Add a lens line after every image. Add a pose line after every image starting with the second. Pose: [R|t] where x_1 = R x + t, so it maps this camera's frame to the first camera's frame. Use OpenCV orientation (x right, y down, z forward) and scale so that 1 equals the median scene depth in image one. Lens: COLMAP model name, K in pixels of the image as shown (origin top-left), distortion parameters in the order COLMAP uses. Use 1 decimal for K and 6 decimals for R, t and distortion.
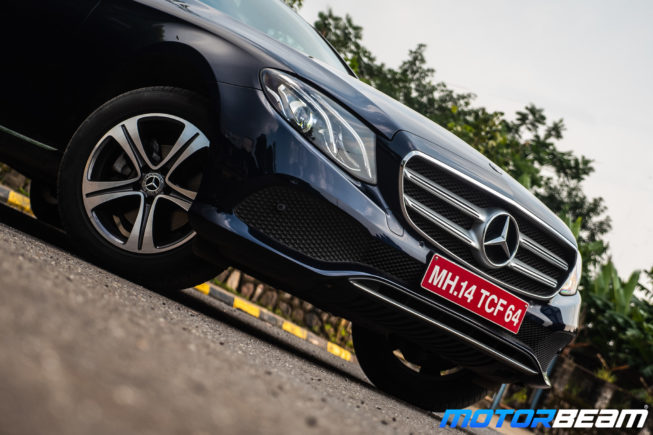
lens RADIAL K [[1339.5, 0, 326.5], [0, 1339.5, 217.5], [0, 0, 1]] dist [0.054059, -0.073704]
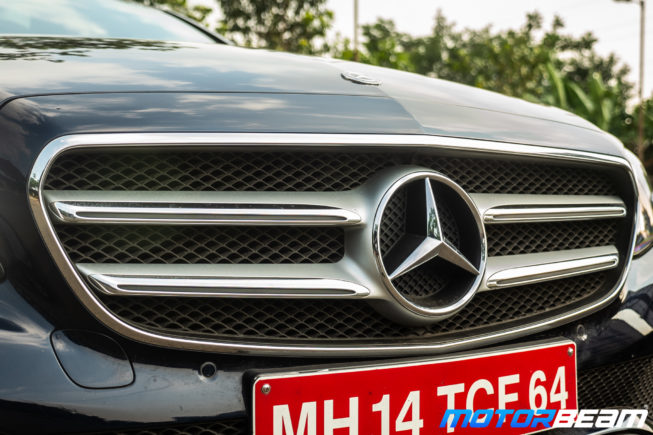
lens RADIAL K [[906.1, 0, 326.5], [0, 906.1, 217.5], [0, 0, 1]] dist [-0.017596, -0.013869]
pose [[0.899850, -0.411763, -0.143946, 0.139109], [0.418057, 0.908294, 0.015190, -0.006320], [0.124491, -0.073847, 0.989469, 0.724731]]
